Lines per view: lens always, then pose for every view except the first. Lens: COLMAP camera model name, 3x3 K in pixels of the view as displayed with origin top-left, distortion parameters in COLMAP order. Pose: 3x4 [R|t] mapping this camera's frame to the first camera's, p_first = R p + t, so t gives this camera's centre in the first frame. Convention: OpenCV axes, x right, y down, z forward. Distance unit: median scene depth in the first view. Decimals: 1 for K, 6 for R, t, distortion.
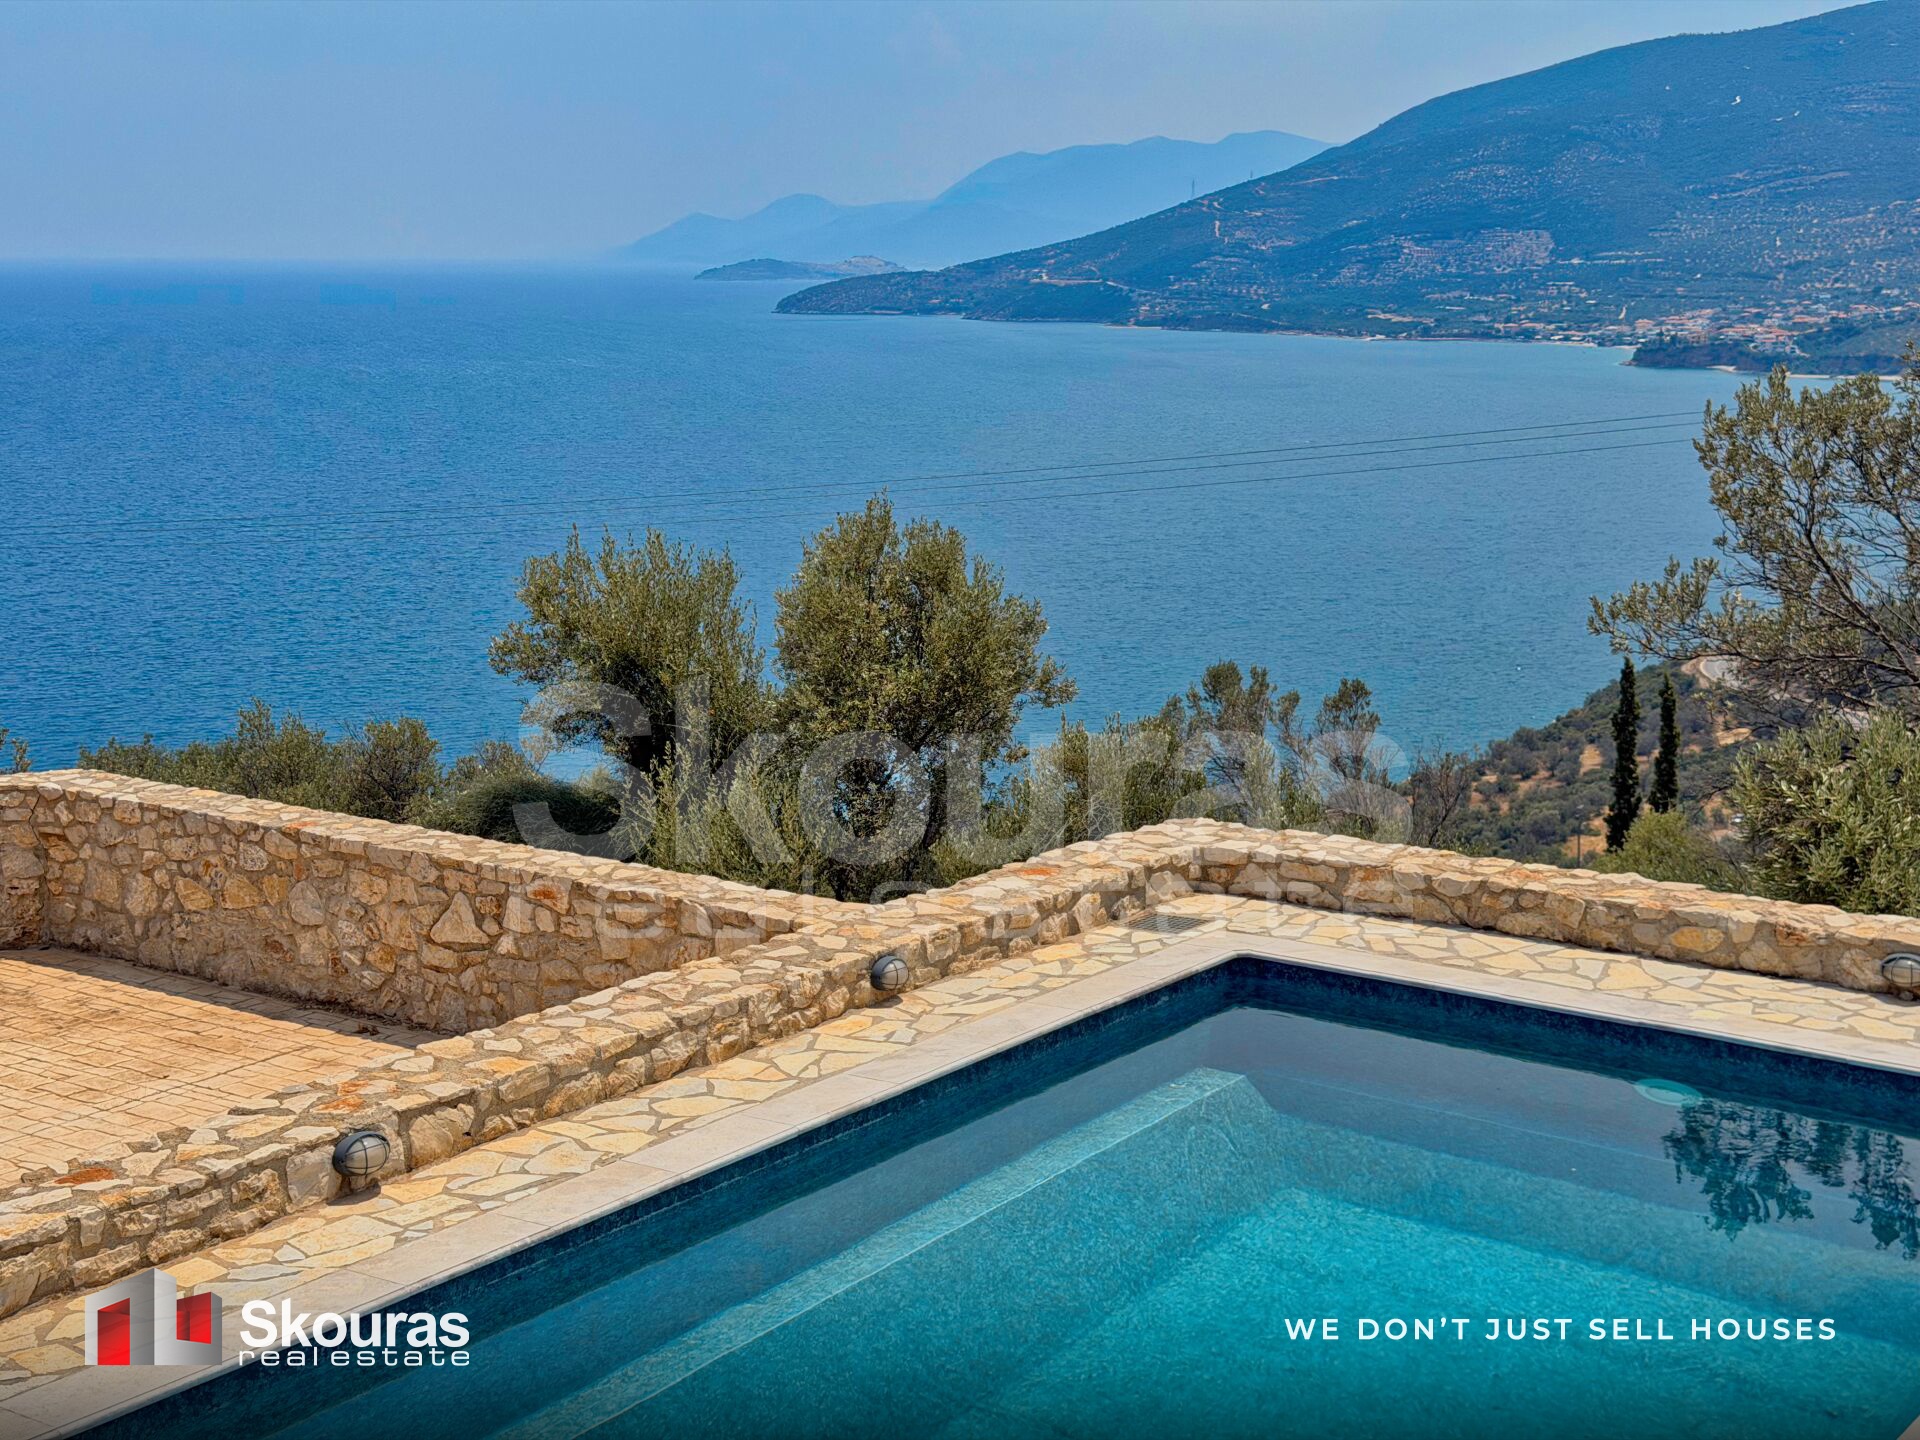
lens RADIAL K [[2688.5, 0, 961.2], [0, 2688.5, 714.4], [0, 0, 1]] dist [0.141282, 0.000000]
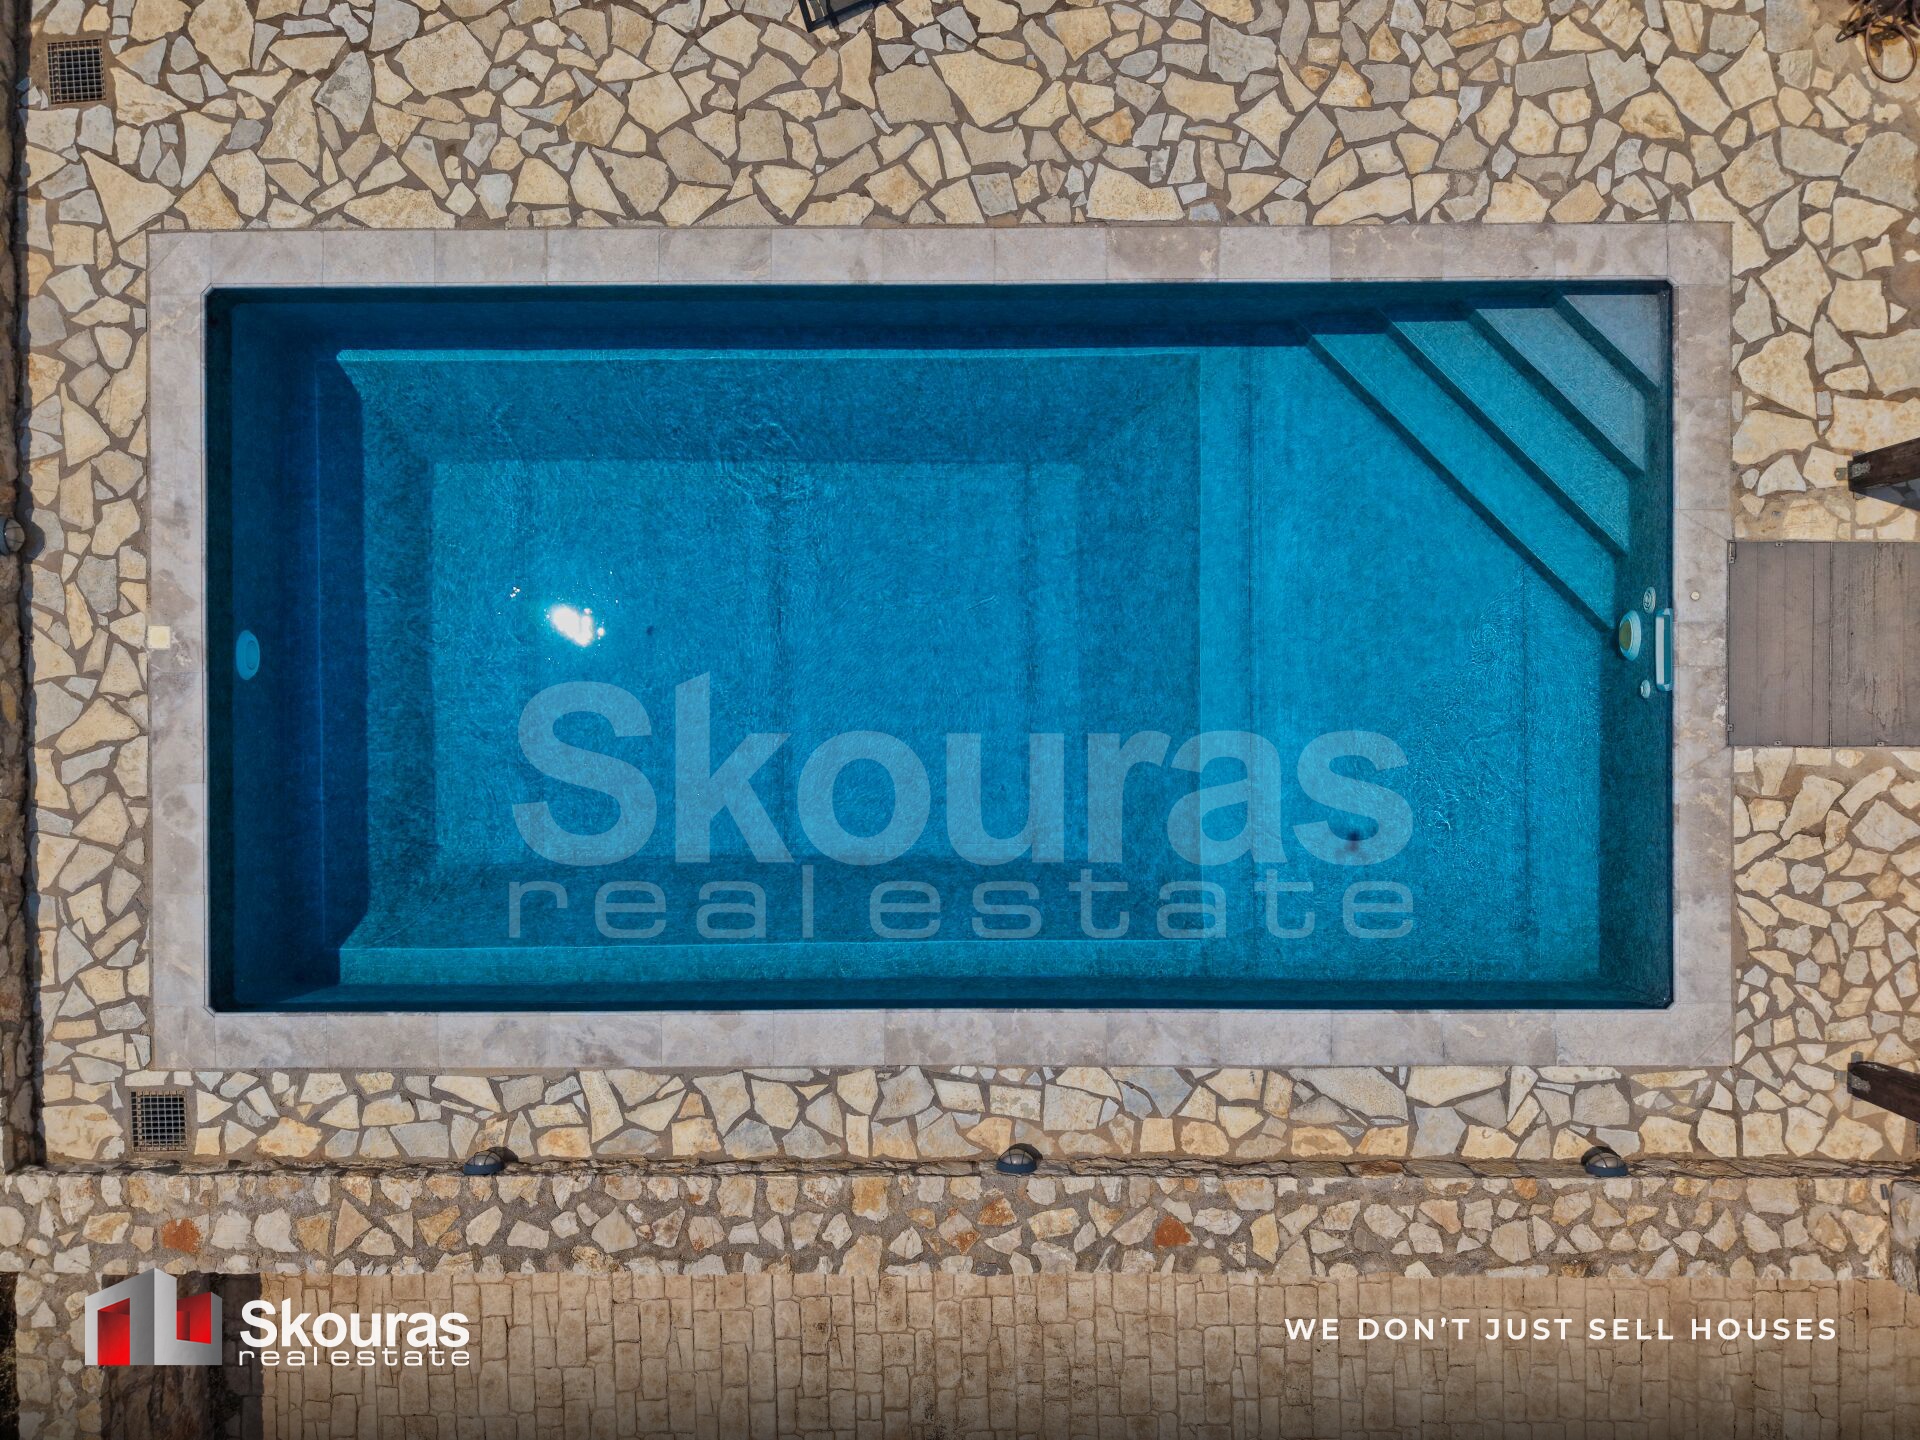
lens RADIAL K [[1281.4, 0, 953.5], [0, 1281.4, 736.3], [0, 0, 1]] dist [0.026920, -0.027473]
pose [[-0.602517, -0.798075, 0.007058, -0.001774], [0.145429, -0.101089, 0.984191, -0.303957], [-0.784745, 0.594018, 0.176971, 0.405560]]
